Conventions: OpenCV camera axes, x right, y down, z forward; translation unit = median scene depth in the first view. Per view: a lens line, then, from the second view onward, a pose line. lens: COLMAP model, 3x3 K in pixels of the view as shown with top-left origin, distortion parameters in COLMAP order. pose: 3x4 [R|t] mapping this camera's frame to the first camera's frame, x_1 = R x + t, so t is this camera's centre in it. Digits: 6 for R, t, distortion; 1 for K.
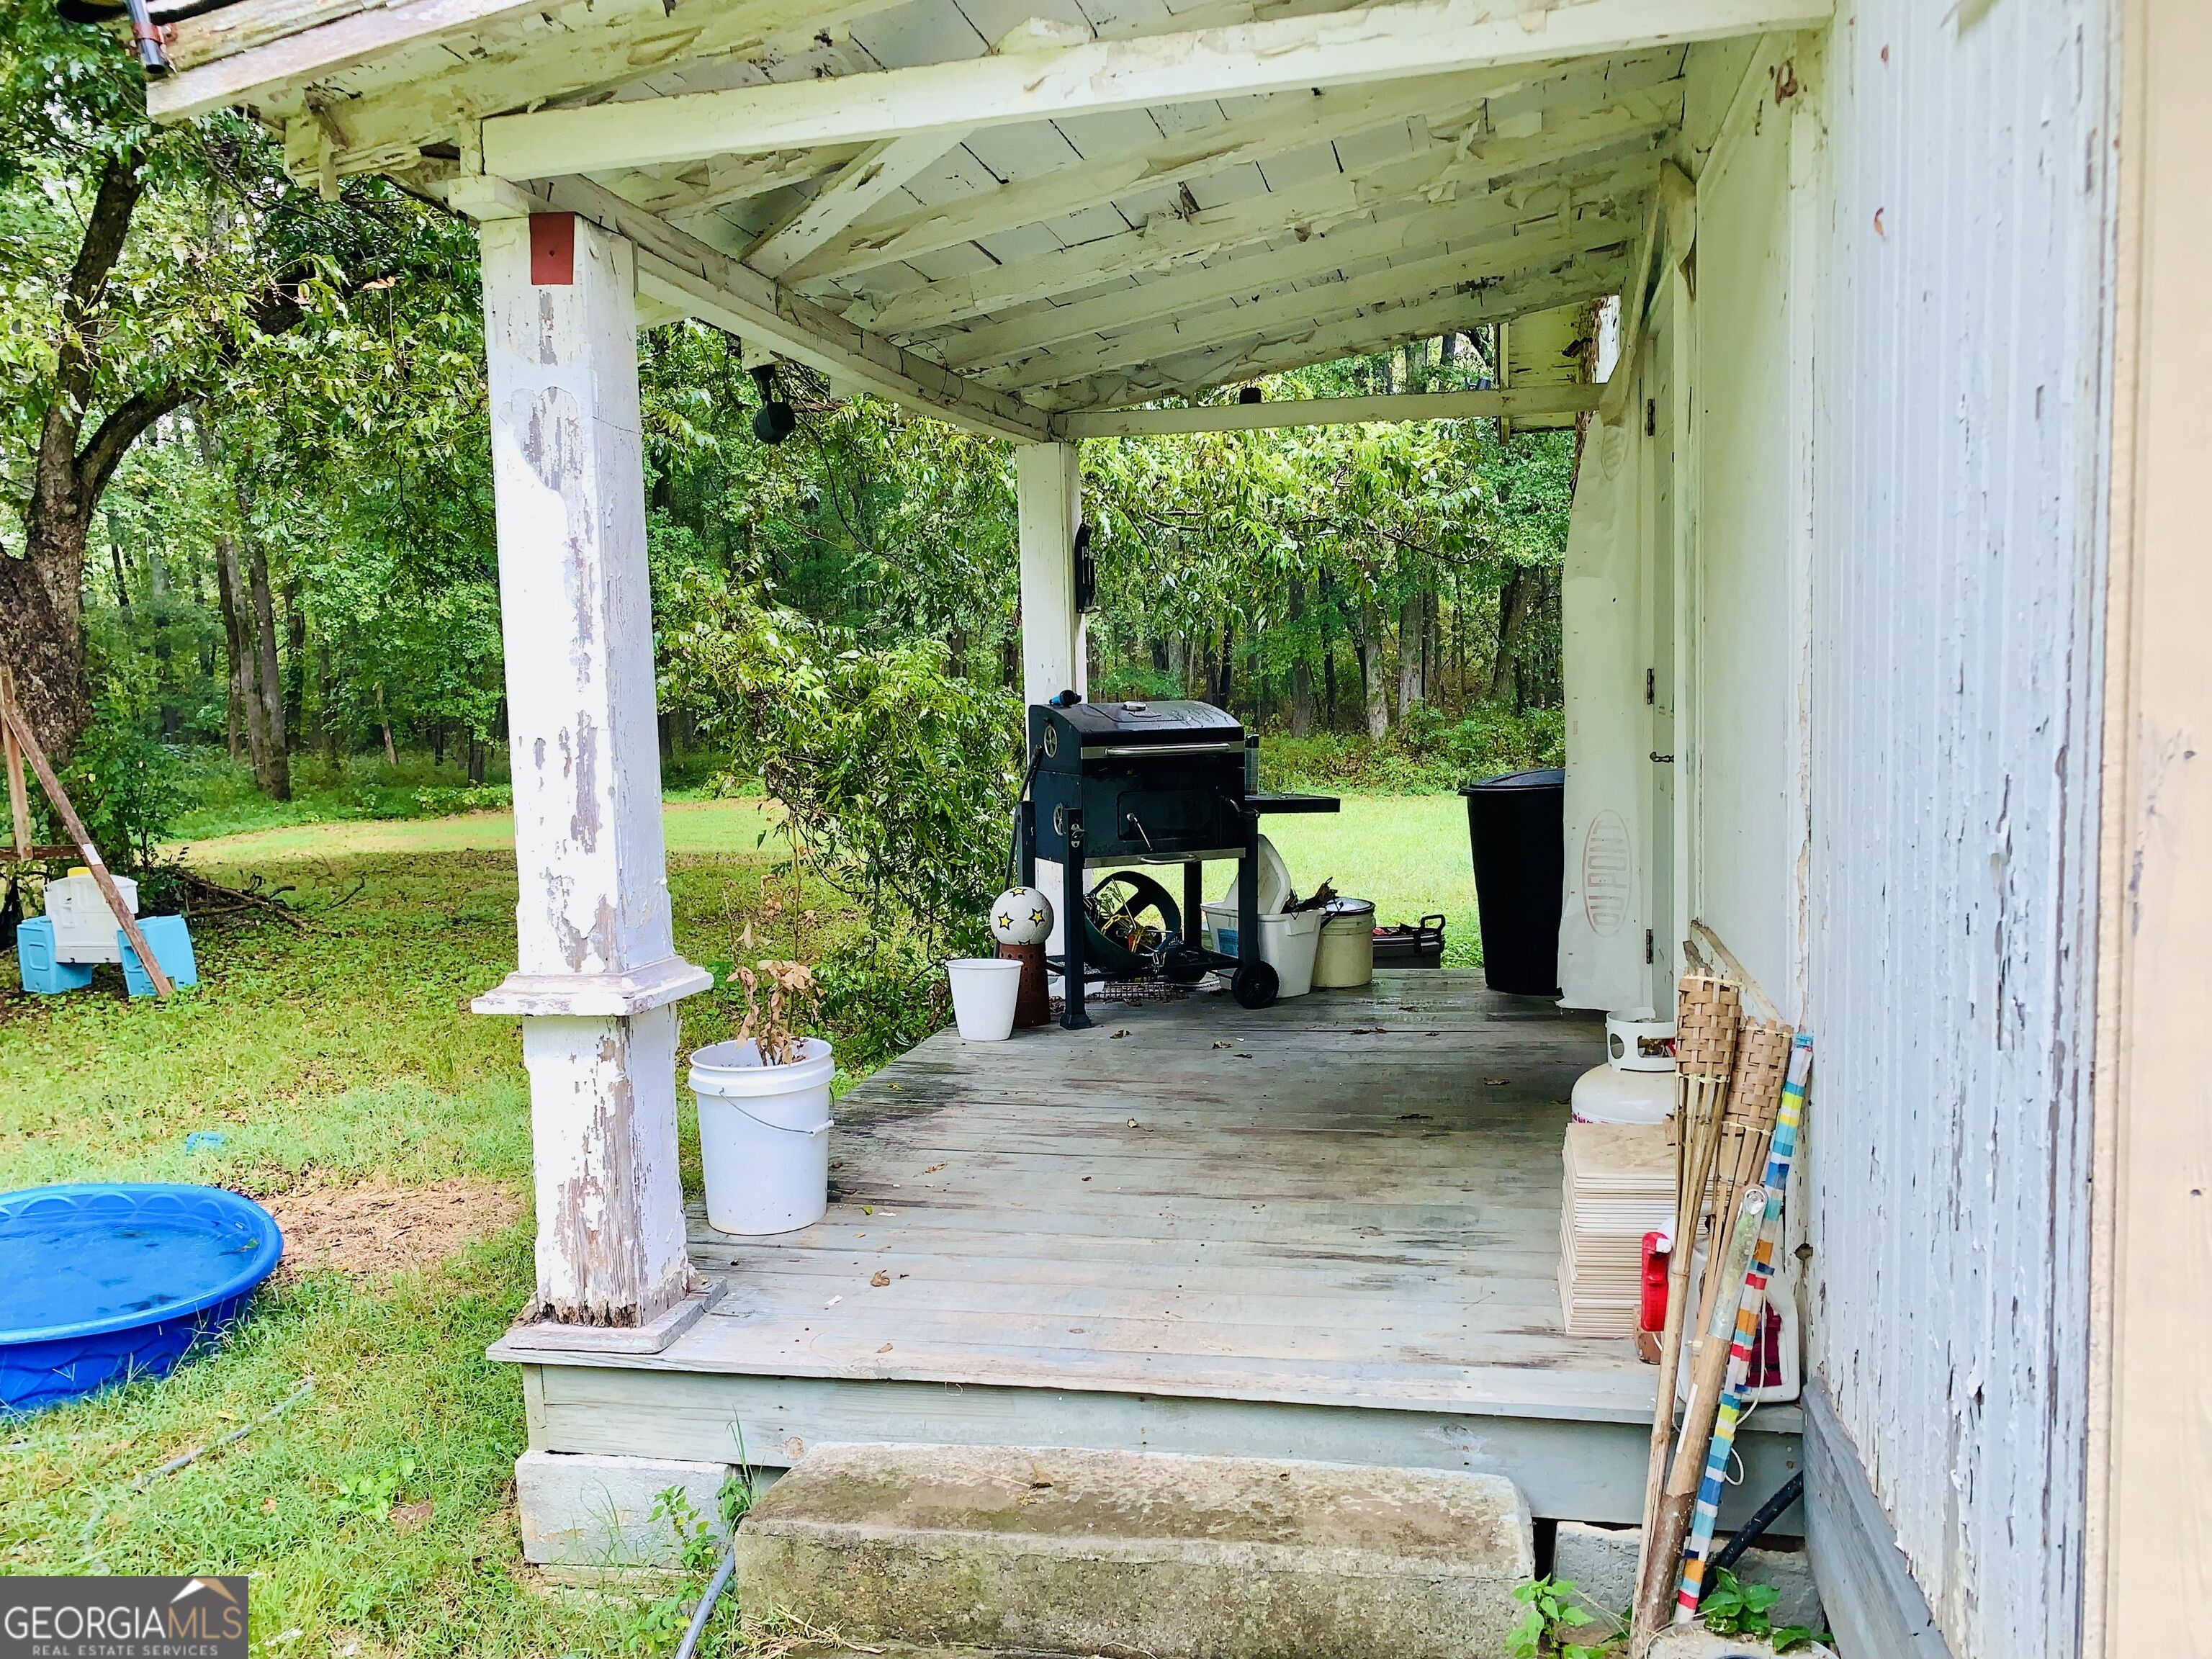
lens RADIAL K [[1650.5, 0, 1106.0], [0, 1650.5, 829.5], [0, 0, 1]] dist [-0.001953, -0.000829]
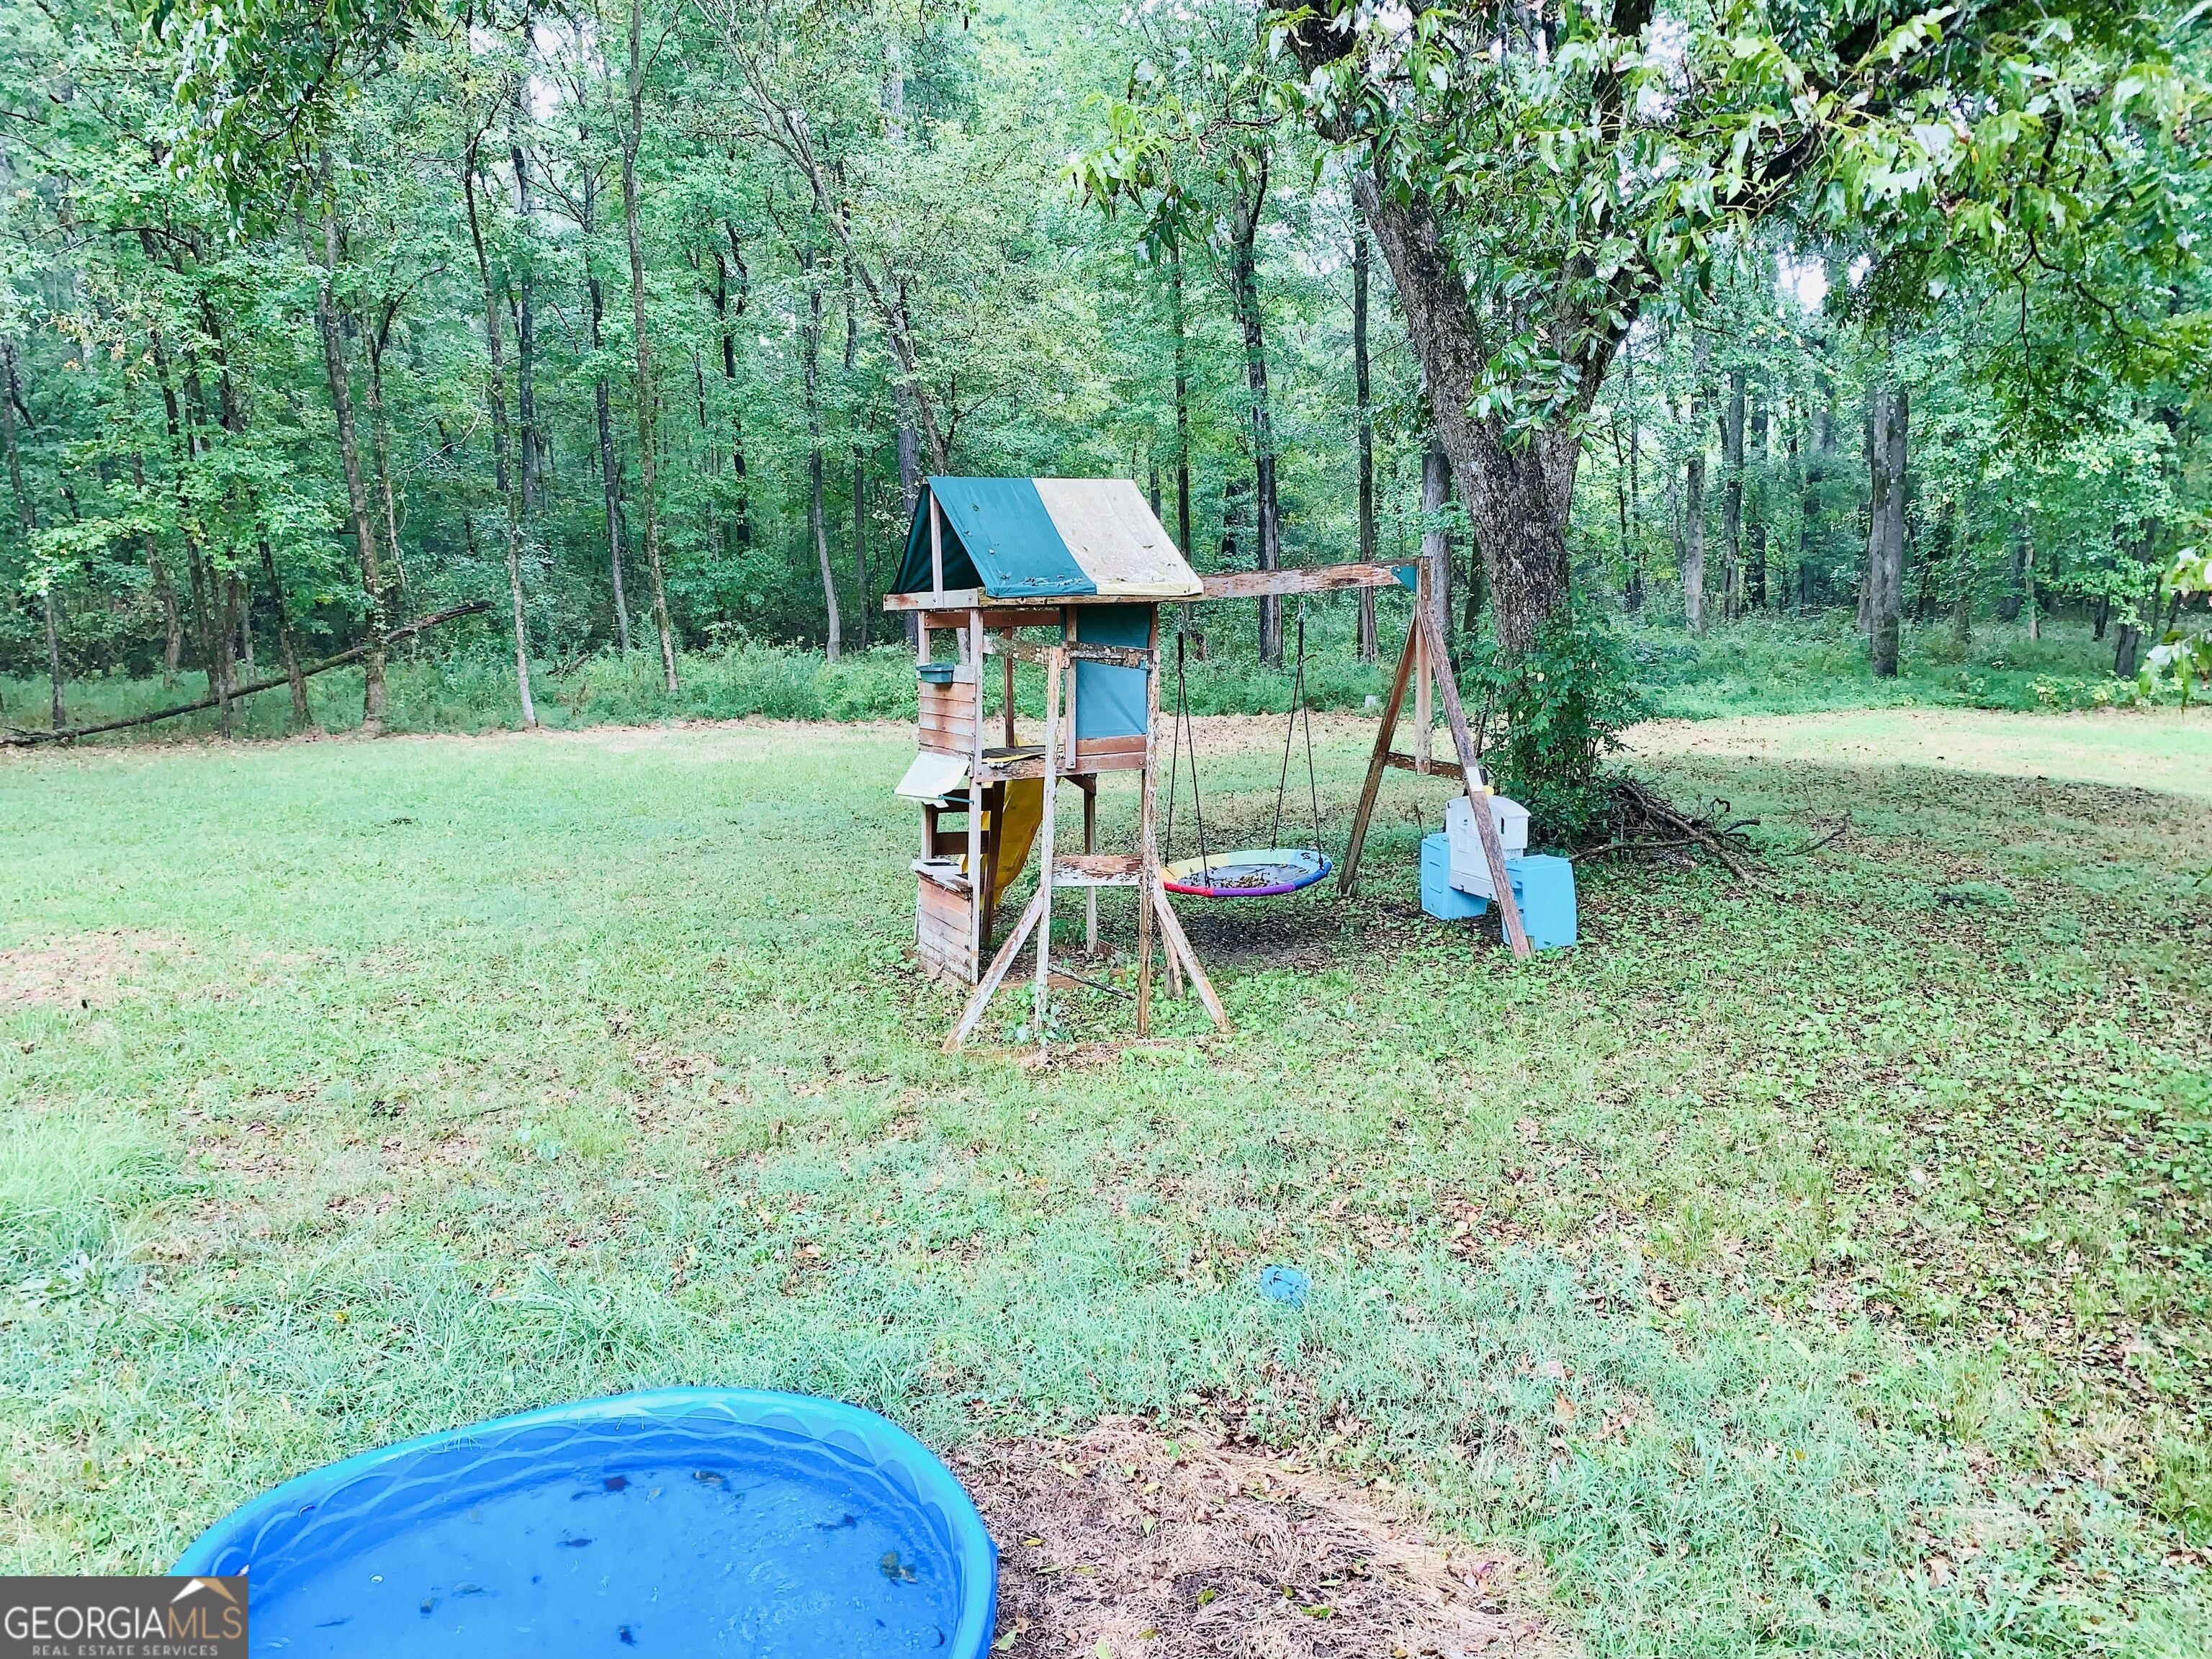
lens RADIAL K [[1650.5, 0, 1106.0], [0, 1650.5, 829.5], [0, 0, 1]] dist [-0.001953, -0.000829]
pose [[0.587569, 0.159742, -0.793250, -0.029426], [-0.087247, 0.987112, 0.134157, -0.047338], [0.804457, -0.009618, 0.593933, 0.266239]]
